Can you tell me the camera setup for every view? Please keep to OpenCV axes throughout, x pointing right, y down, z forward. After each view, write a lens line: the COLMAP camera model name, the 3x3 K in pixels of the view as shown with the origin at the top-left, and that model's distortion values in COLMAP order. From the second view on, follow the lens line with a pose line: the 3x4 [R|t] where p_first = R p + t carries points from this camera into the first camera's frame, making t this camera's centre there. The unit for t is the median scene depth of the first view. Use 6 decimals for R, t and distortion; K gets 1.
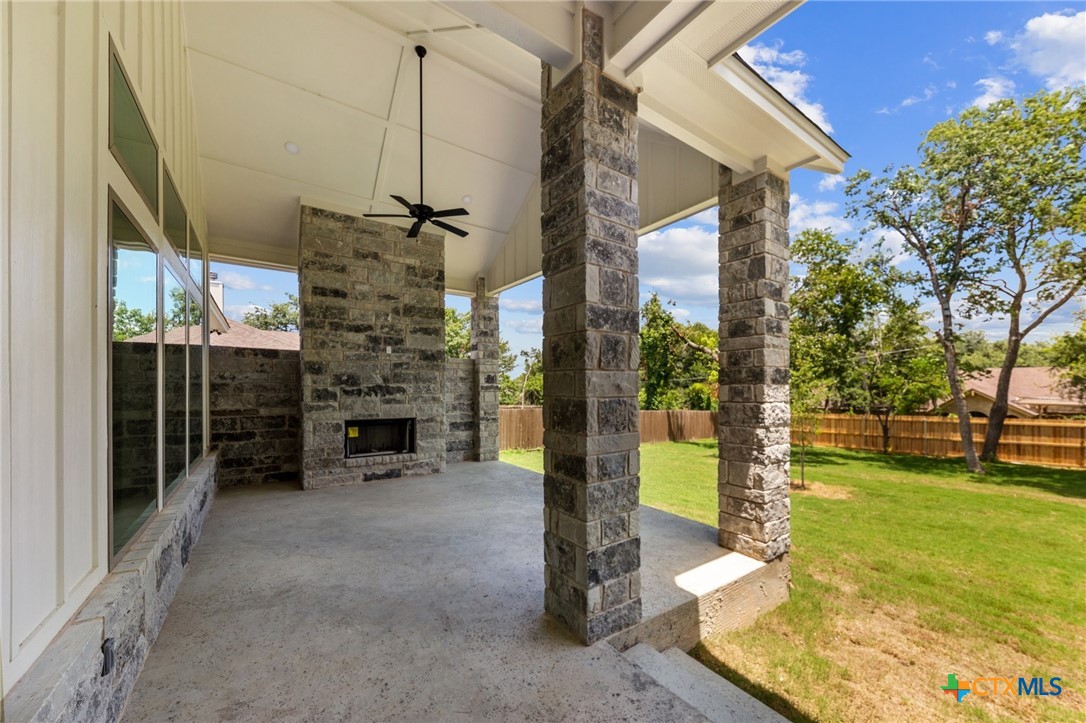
lens RADIAL K [[387.9, 0, 557.4], [0, 387.9, 387.8], [0, 0, 1]] dist [0.005687, -0.001031]
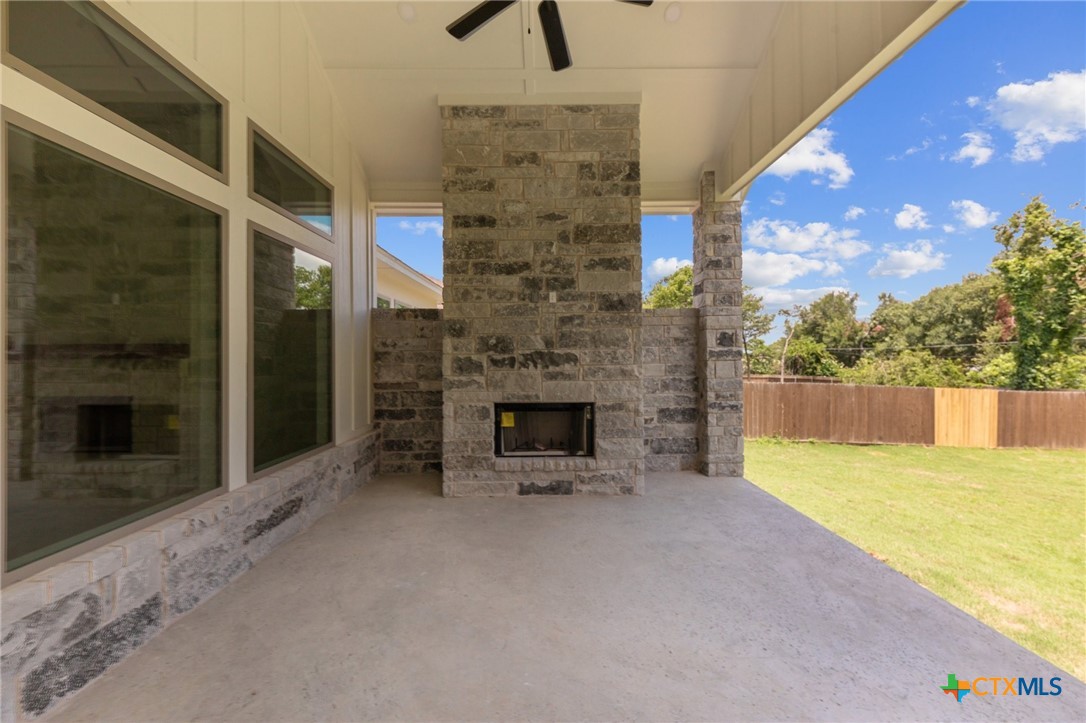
lens RADIAL K [[387.9, 0, 551.3], [0, 387.9, 355.6], [0, 0, 1]] dist [0.005687, -0.001031]
pose [[0.811324, -0.006966, -0.584556, -0.055030], [0.007948, 0.999968, -0.000885, 0.001085], [0.584543, -0.003929, 0.811353, 0.466154]]
